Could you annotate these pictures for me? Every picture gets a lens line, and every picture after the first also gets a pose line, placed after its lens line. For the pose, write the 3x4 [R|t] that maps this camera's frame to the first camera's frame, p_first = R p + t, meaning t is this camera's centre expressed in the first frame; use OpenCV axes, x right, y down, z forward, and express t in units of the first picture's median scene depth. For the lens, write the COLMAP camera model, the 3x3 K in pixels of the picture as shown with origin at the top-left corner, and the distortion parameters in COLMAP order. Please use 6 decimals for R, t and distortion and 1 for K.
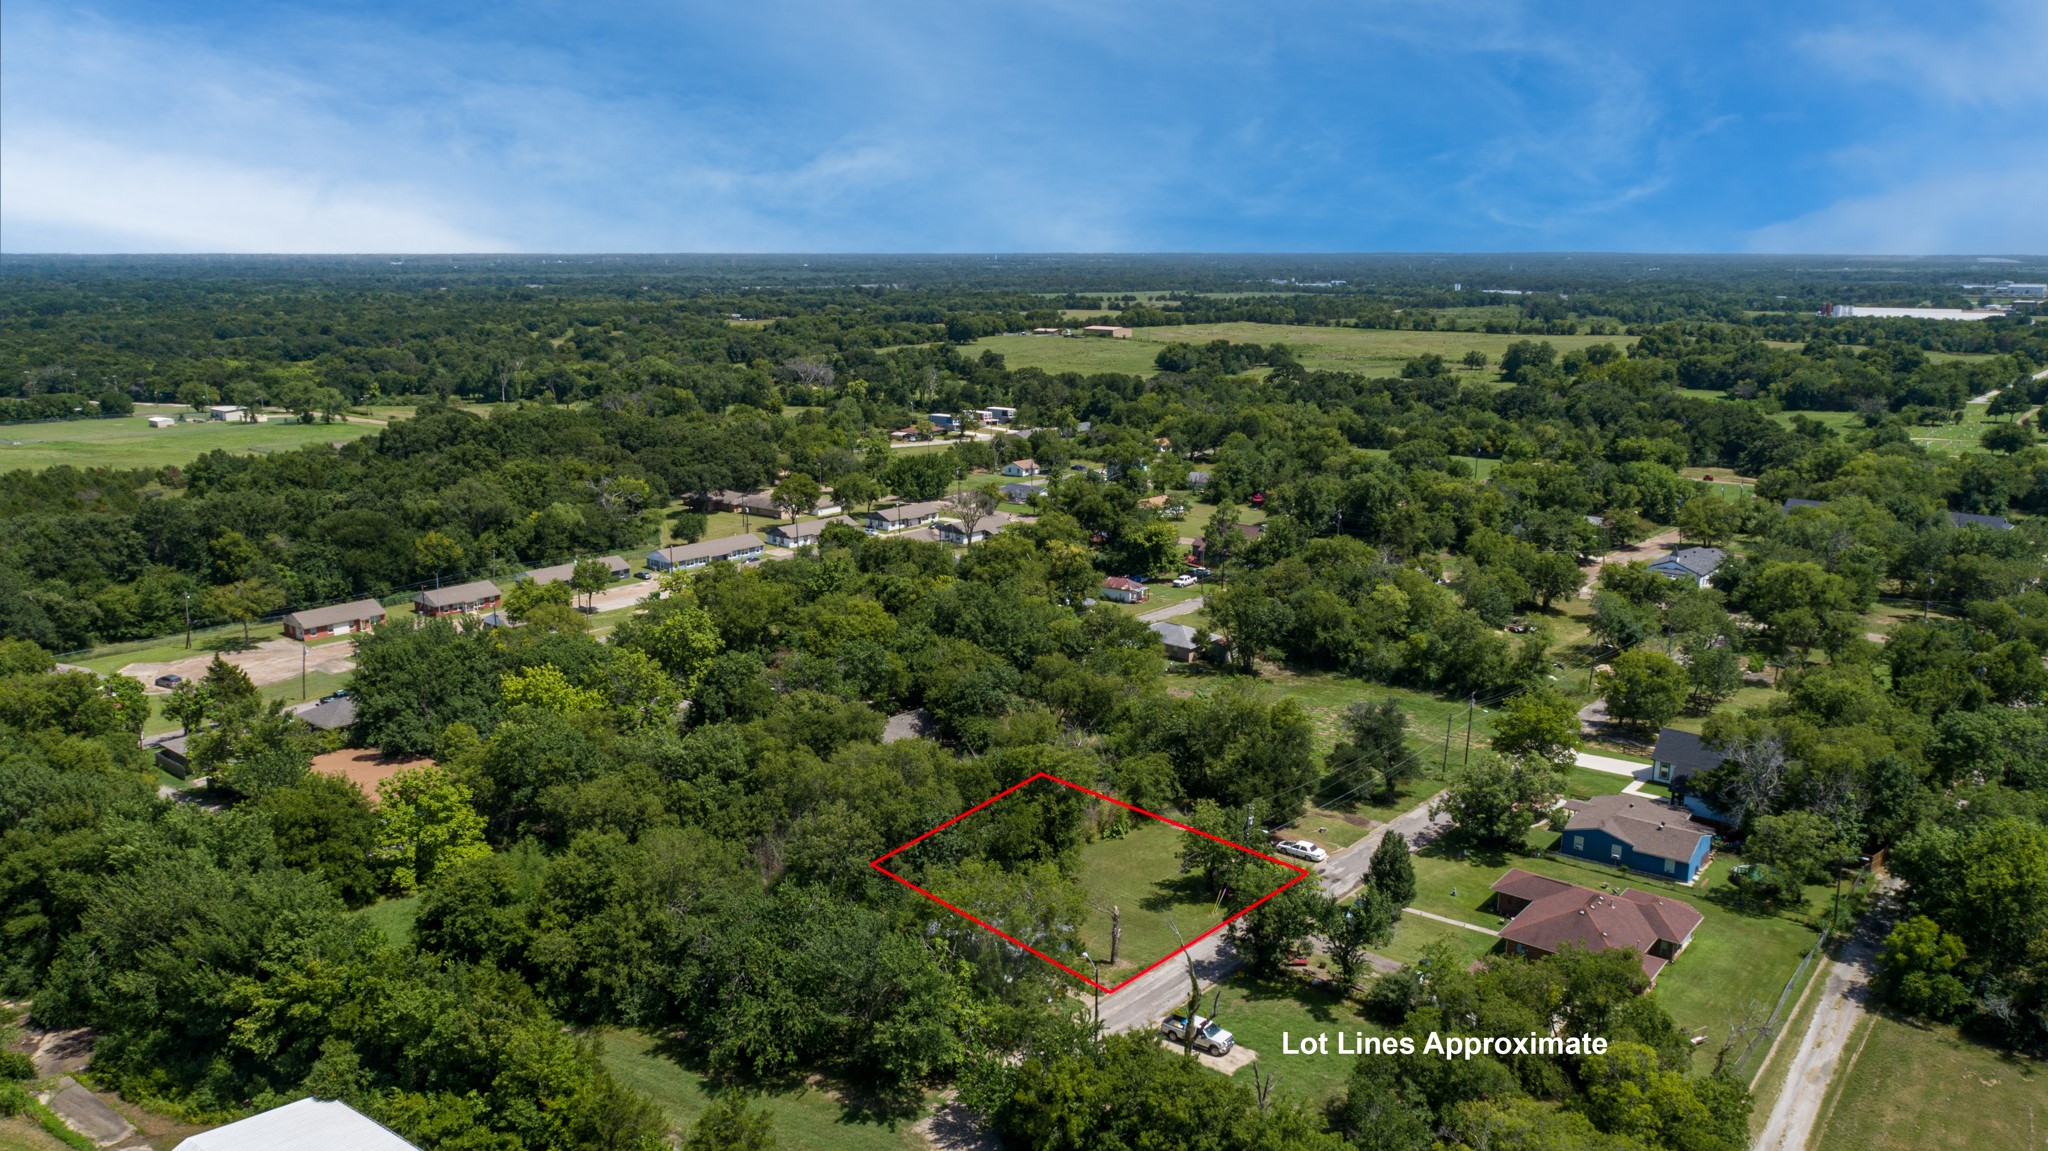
lens RADIAL K [[1456.0, 0, 1024.0], [0, 1456.0, 575.5], [0, 0, 1]] dist [-0.072172, -0.000646]
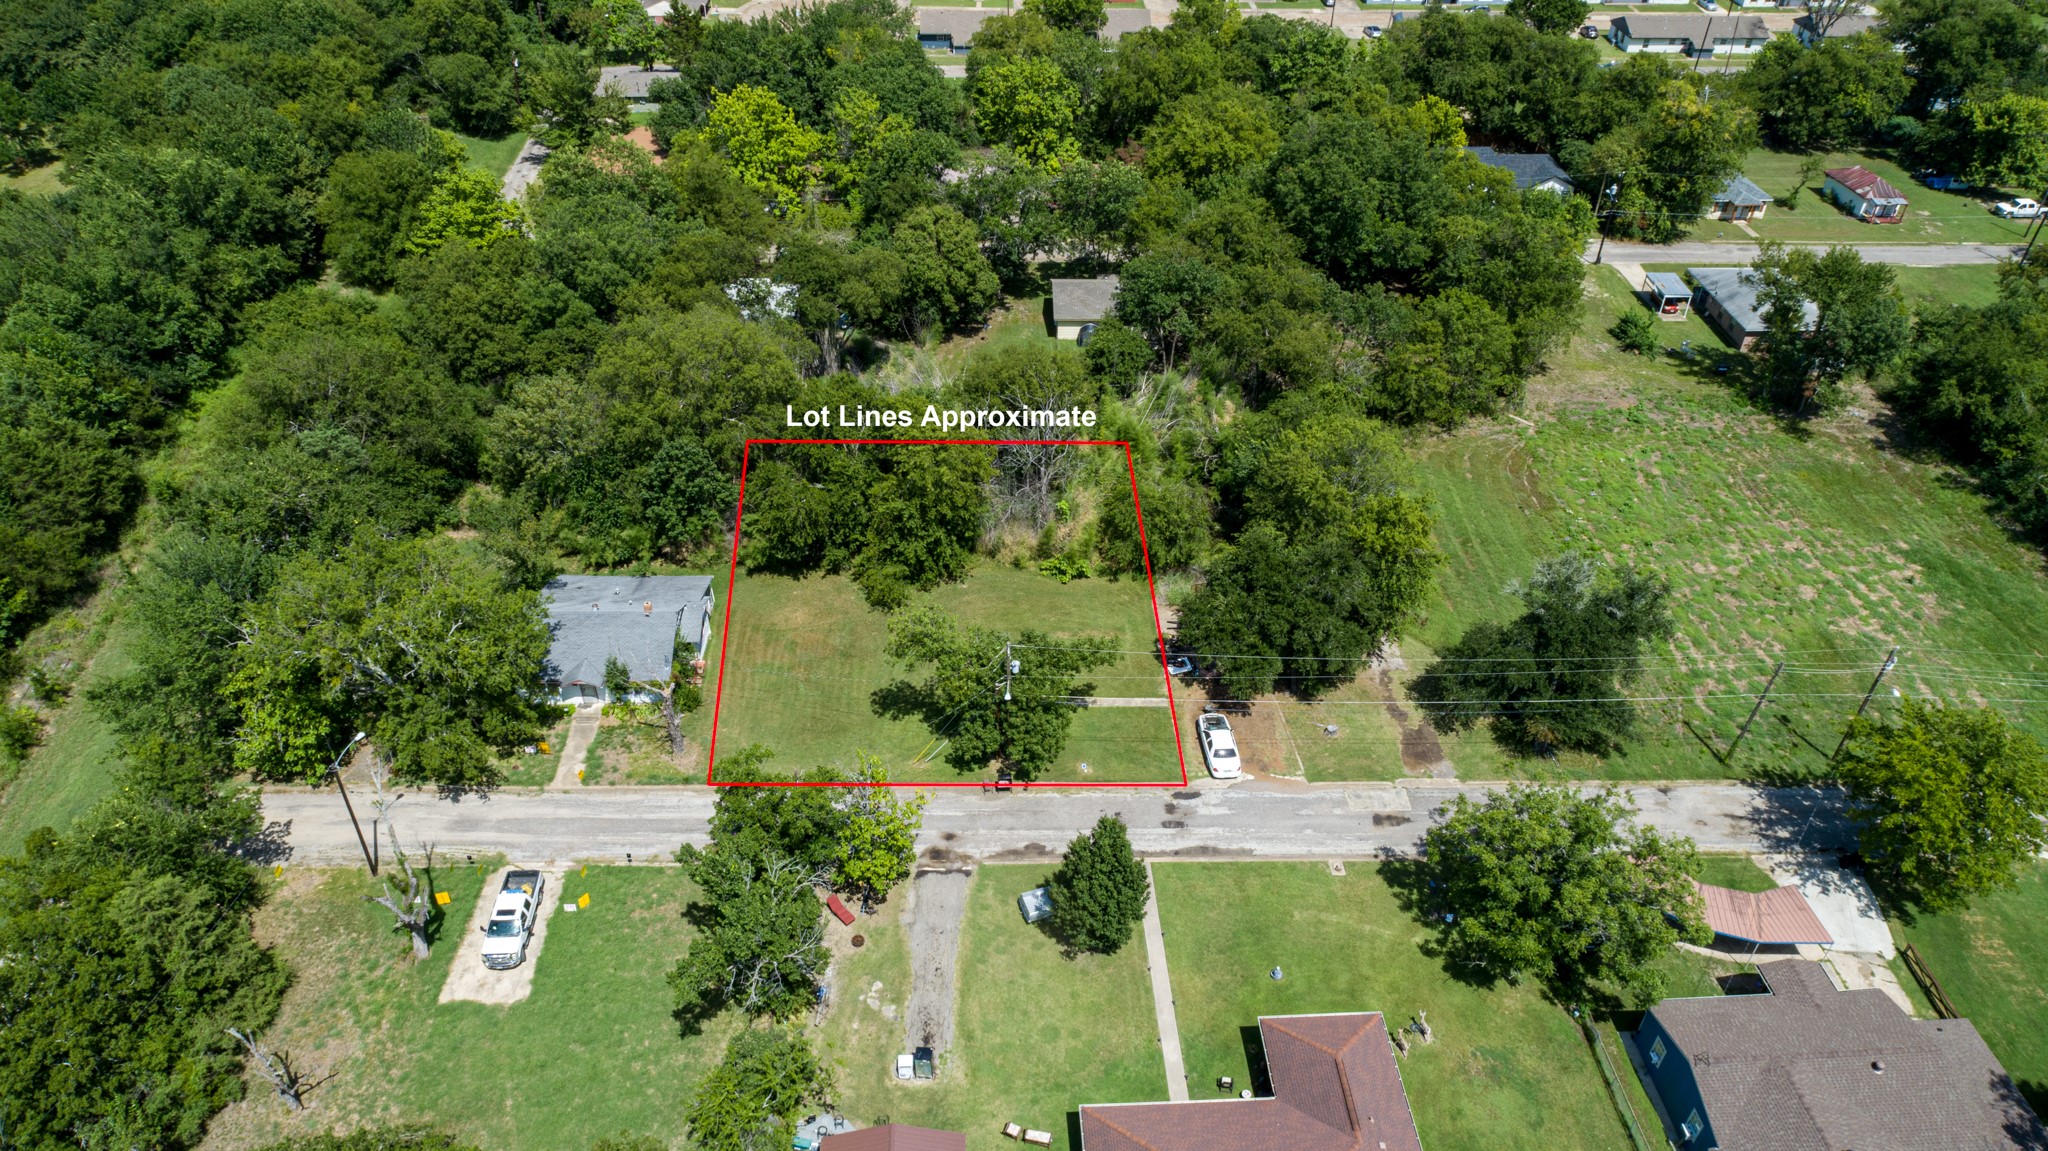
lens RADIAL K [[1394.7, 0, 1024.0], [0, 1394.7, 575.5], [0, 0, 1]] dist [-0.004835, -0.002184]
pose [[0.672128, 0.453684, -0.585162, 0.299357], [-0.169420, 0.863561, 0.474931, -0.084202], [0.720792, -0.220077, 0.657287, 0.402331]]
